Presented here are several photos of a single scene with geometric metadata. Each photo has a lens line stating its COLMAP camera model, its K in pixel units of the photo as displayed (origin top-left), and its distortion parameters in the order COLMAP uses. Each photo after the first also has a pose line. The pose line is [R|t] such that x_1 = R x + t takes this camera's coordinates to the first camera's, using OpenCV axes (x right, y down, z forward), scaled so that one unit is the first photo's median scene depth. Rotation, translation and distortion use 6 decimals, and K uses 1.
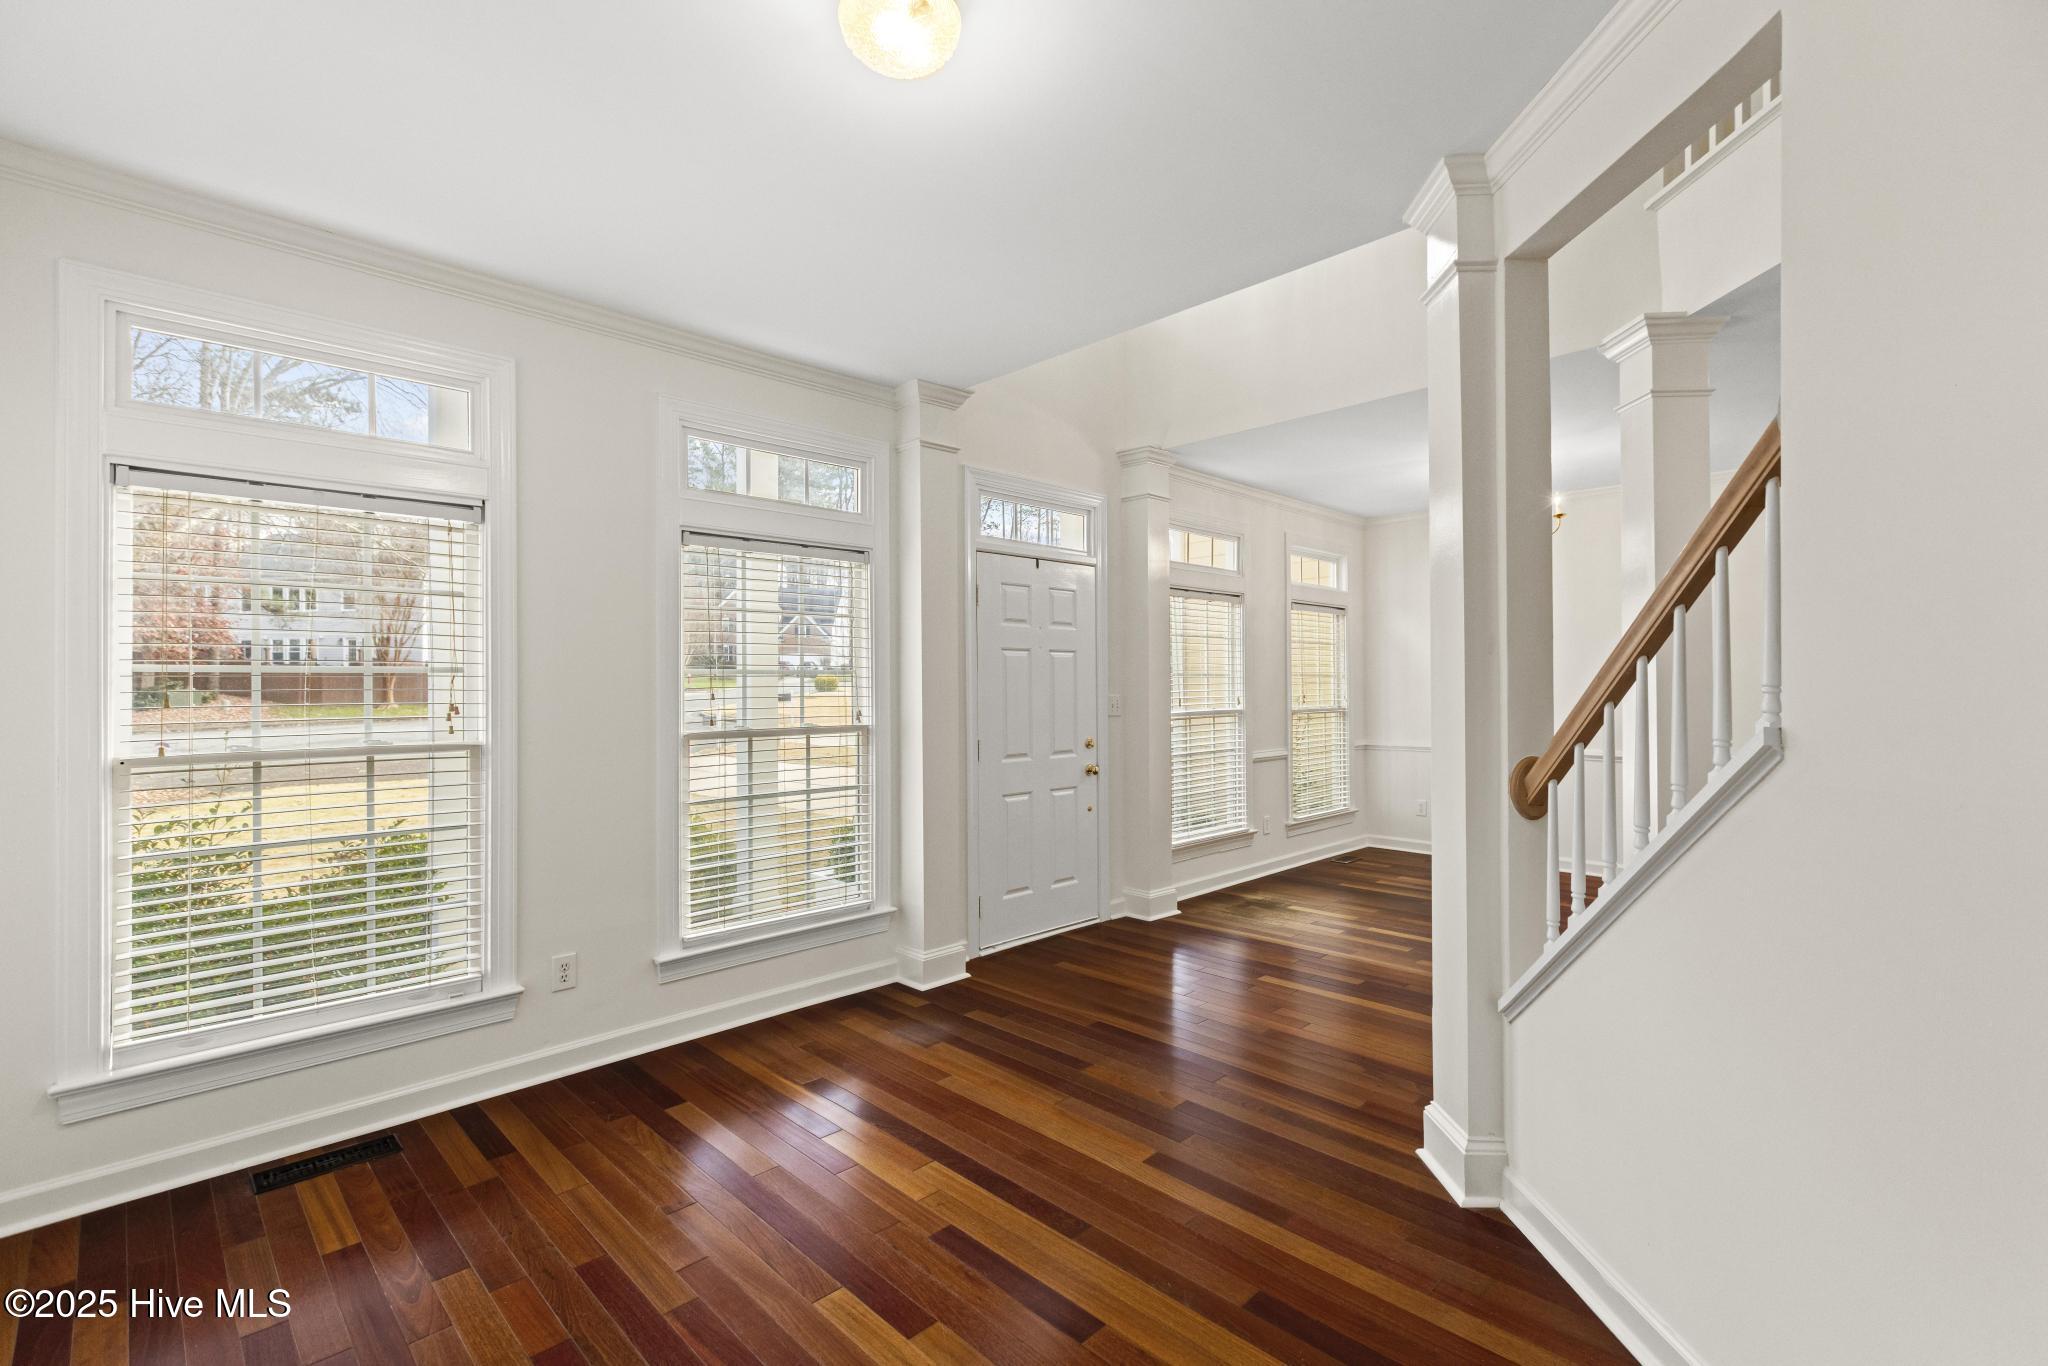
lens RADIAL K [[931.8, 0, 1028.6], [0, 931.8, 689.5], [0, 0, 1]] dist [0.000157, -0.000064]
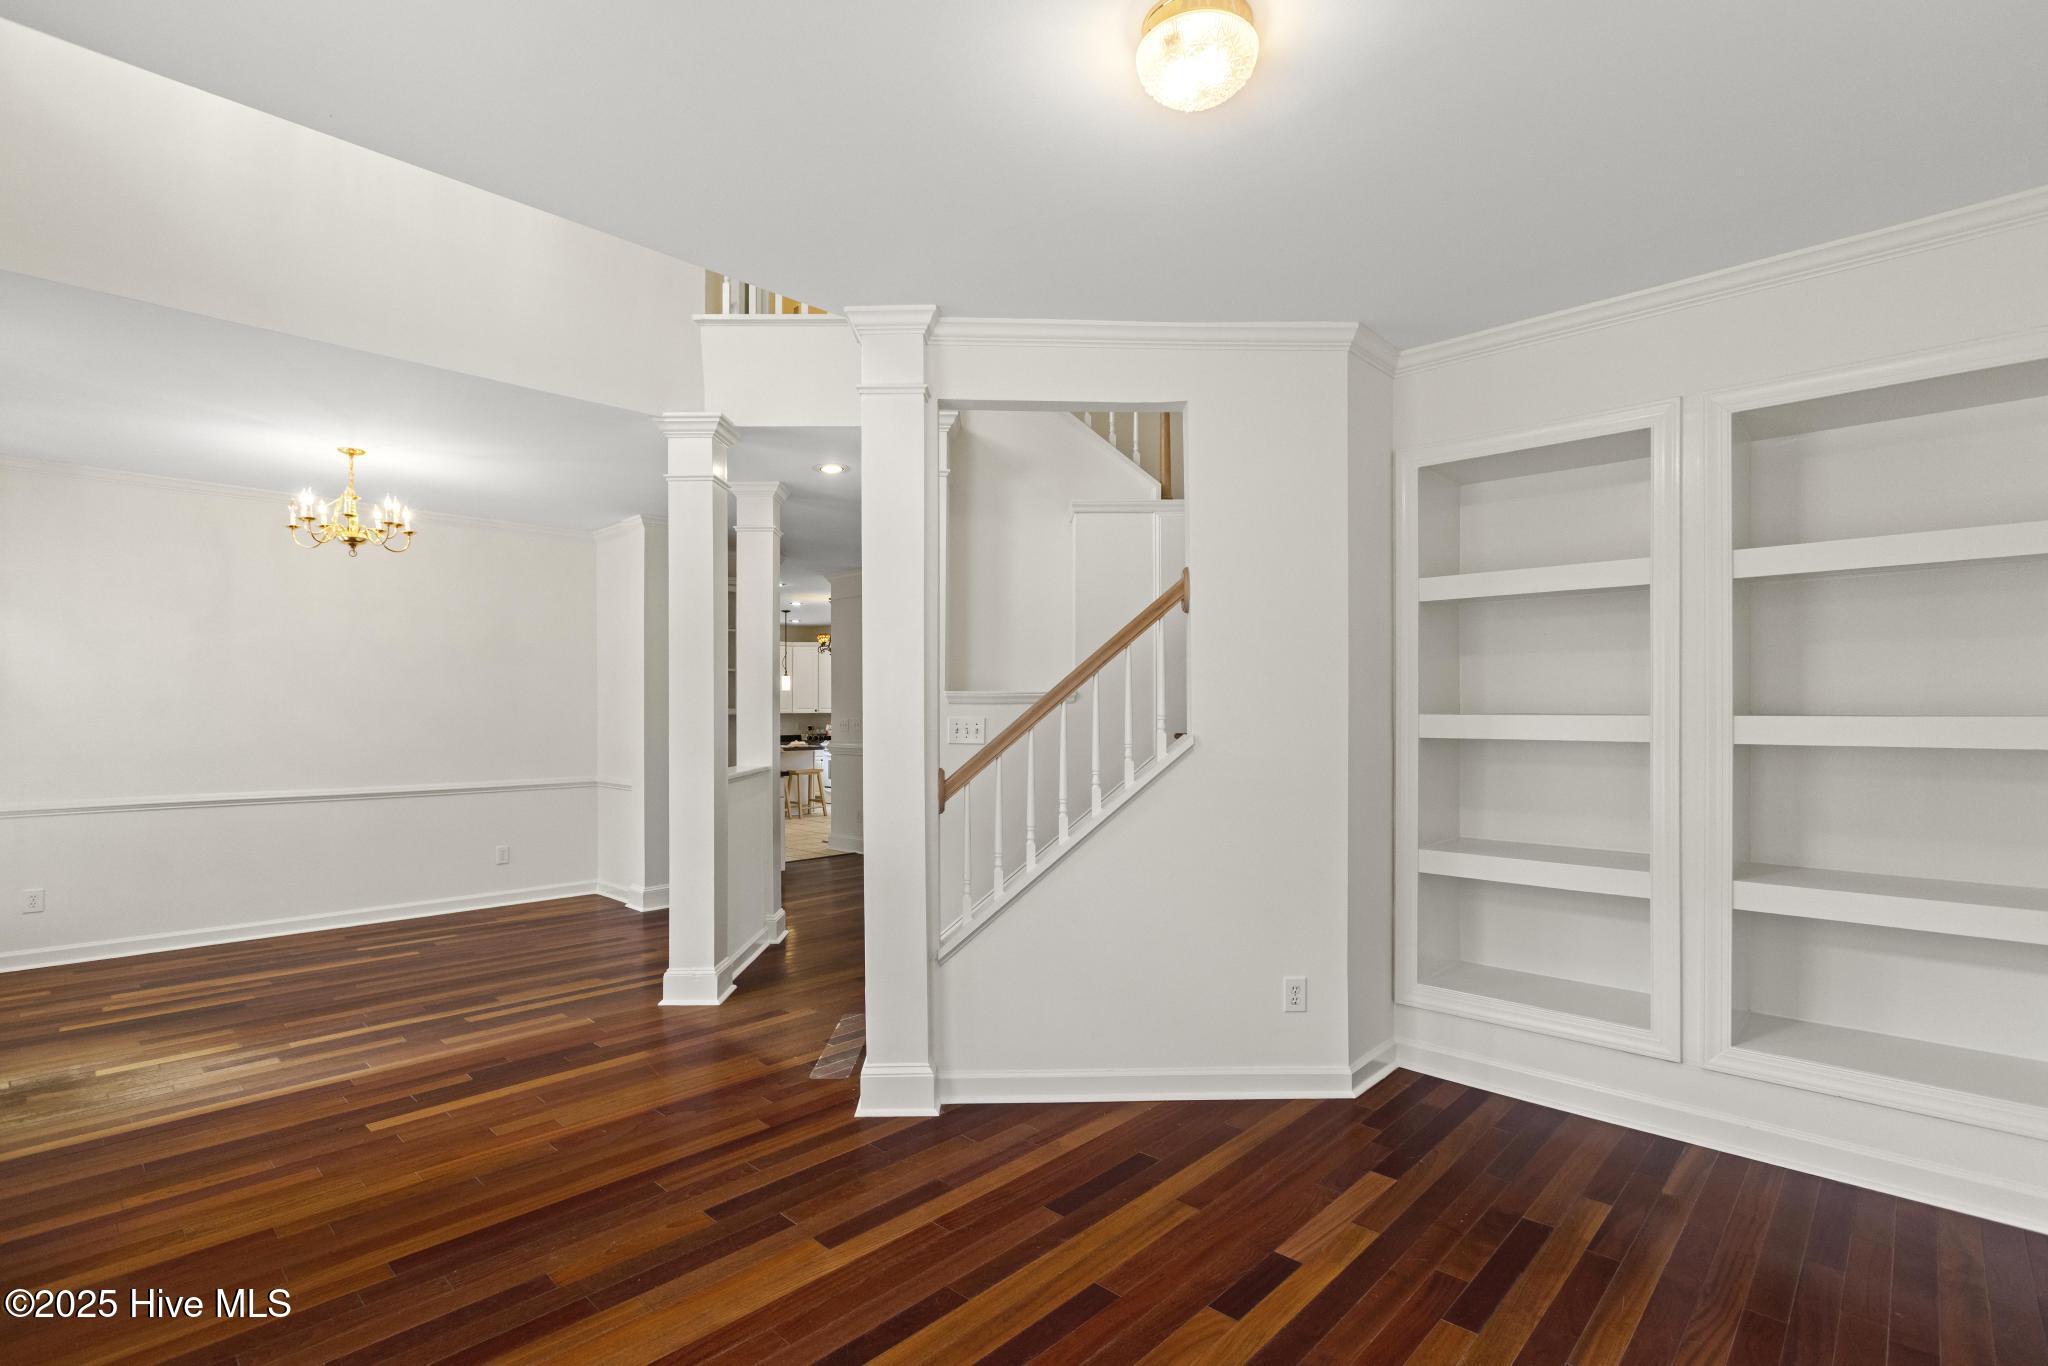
lens RADIAL K [[960.2, 0, 1017.5], [0, 960.2, 707.1], [0, 0, 1]] dist [-0.003370, -0.000169]
pose [[-0.023391, 0.004137, 0.999718, -0.899684], [0.009403, 0.999948, -0.003918, -0.015321], [-0.999682, 0.009309, -0.023429, 0.919841]]
